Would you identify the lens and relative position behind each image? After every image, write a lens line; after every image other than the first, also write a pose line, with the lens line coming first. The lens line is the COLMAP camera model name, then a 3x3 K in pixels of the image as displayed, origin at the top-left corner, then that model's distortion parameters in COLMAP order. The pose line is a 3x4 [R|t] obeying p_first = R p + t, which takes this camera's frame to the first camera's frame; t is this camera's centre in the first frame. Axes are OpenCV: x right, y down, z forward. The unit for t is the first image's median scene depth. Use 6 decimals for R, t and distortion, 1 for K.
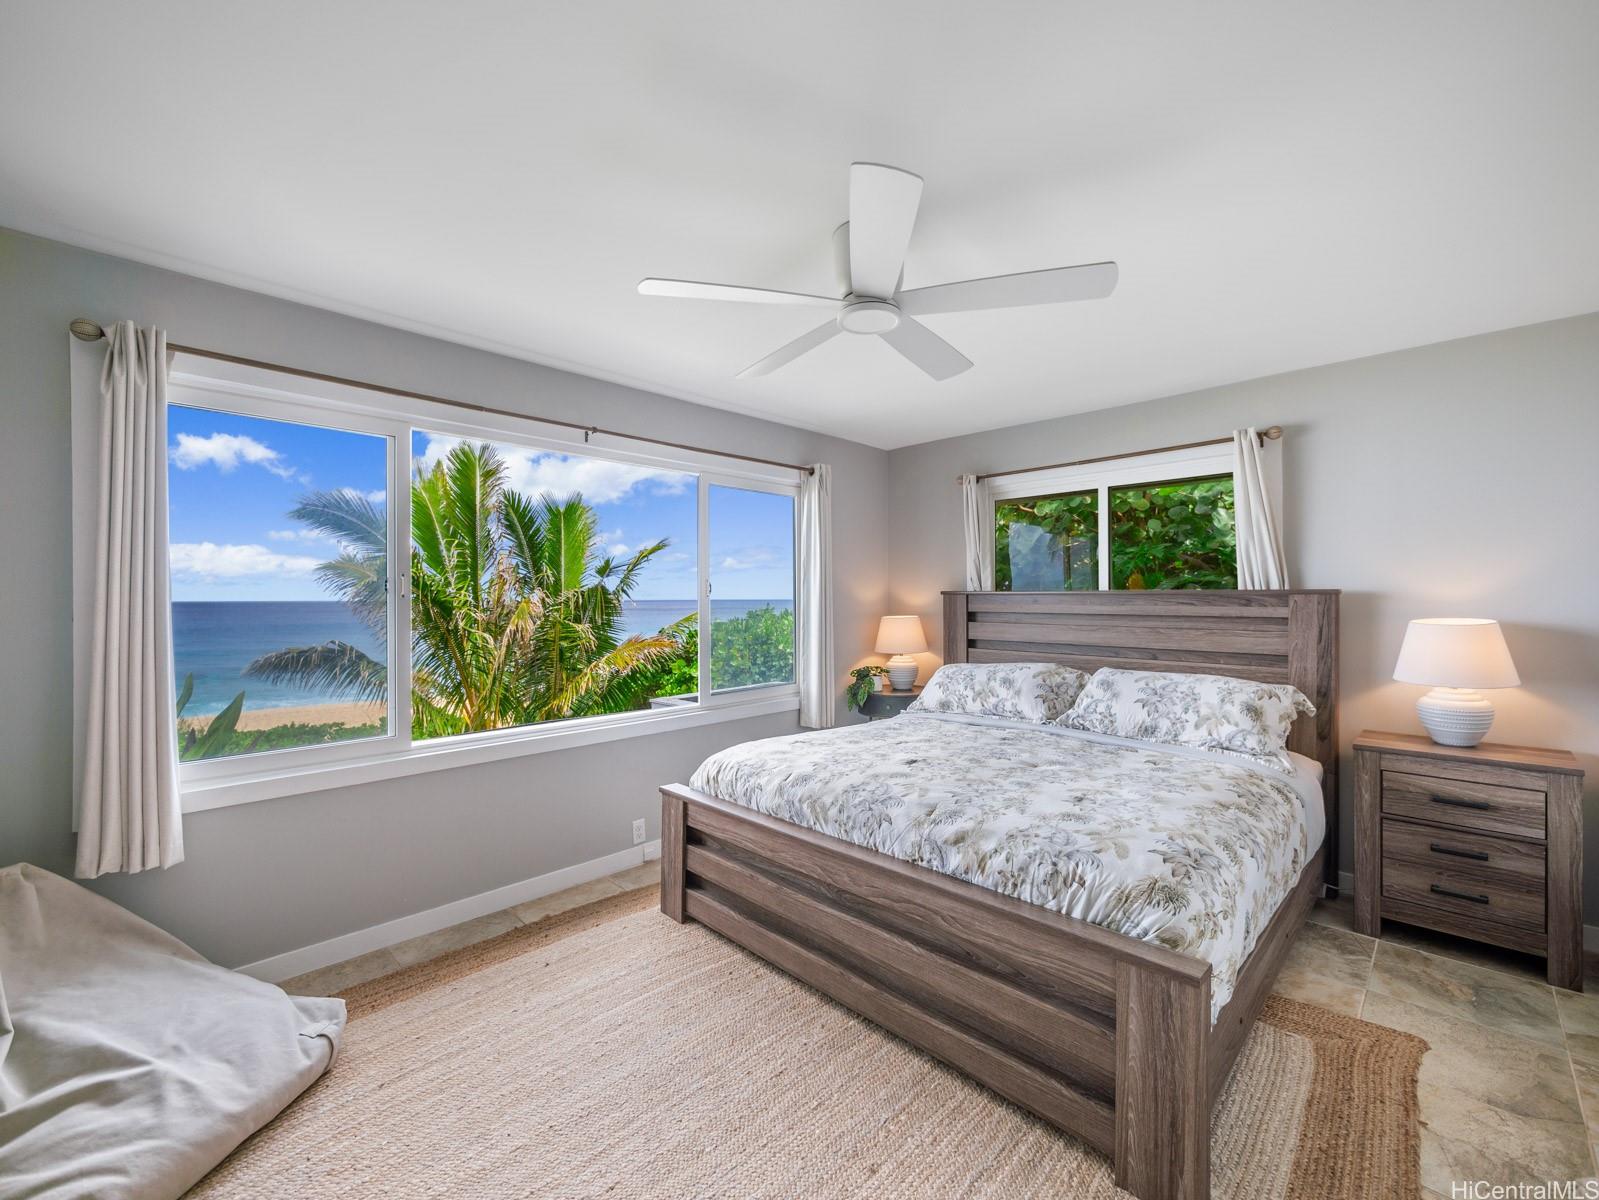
lens RADIAL K [[664.8, 0, 799.5], [0, 664.8, 600.0], [0, 0, 1]] dist [-0.001326, -0.000243]
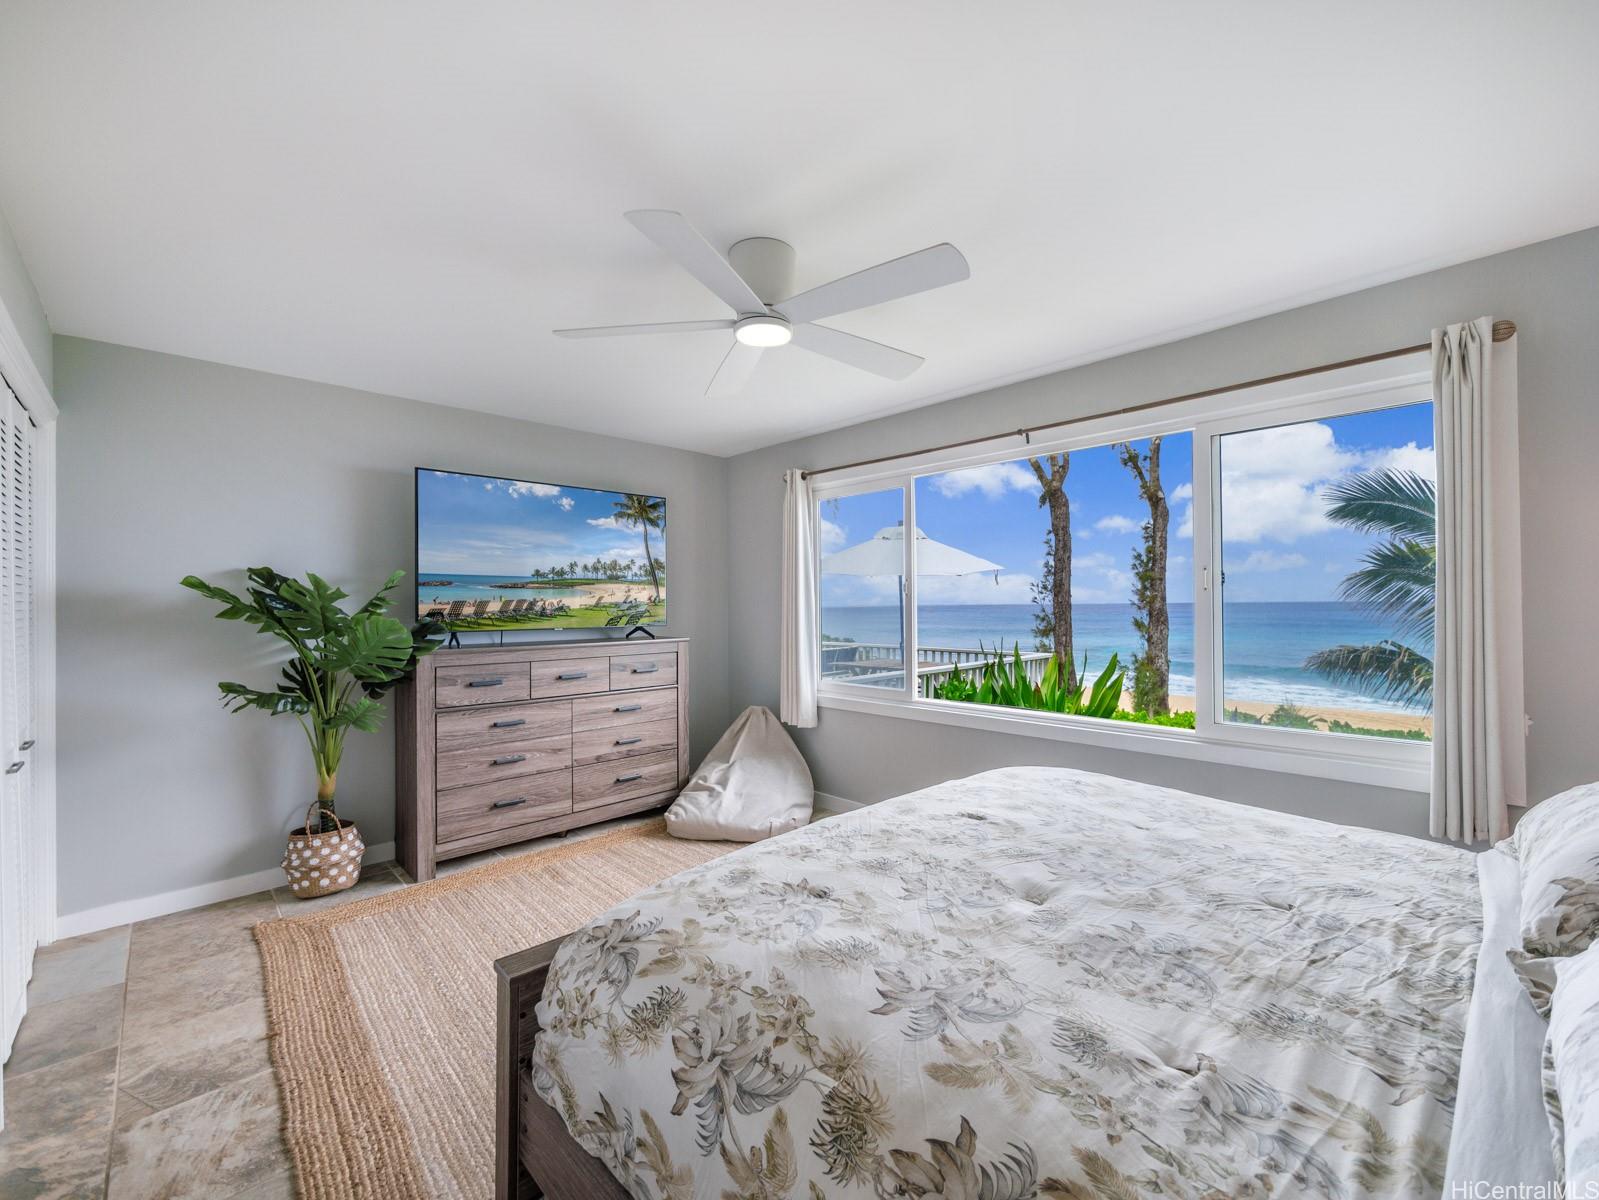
lens RADIAL K [[664.8, 0, 799.5], [0, 664.8, 600.0], [0, 0, 1]] dist [-0.001326, -0.000243]
pose [[-0.029670, -0.006616, -0.999538, 1.039618], [0.011998, 0.999904, -0.006975, 0.012219], [0.999488, -0.012199, -0.029587, 0.964440]]
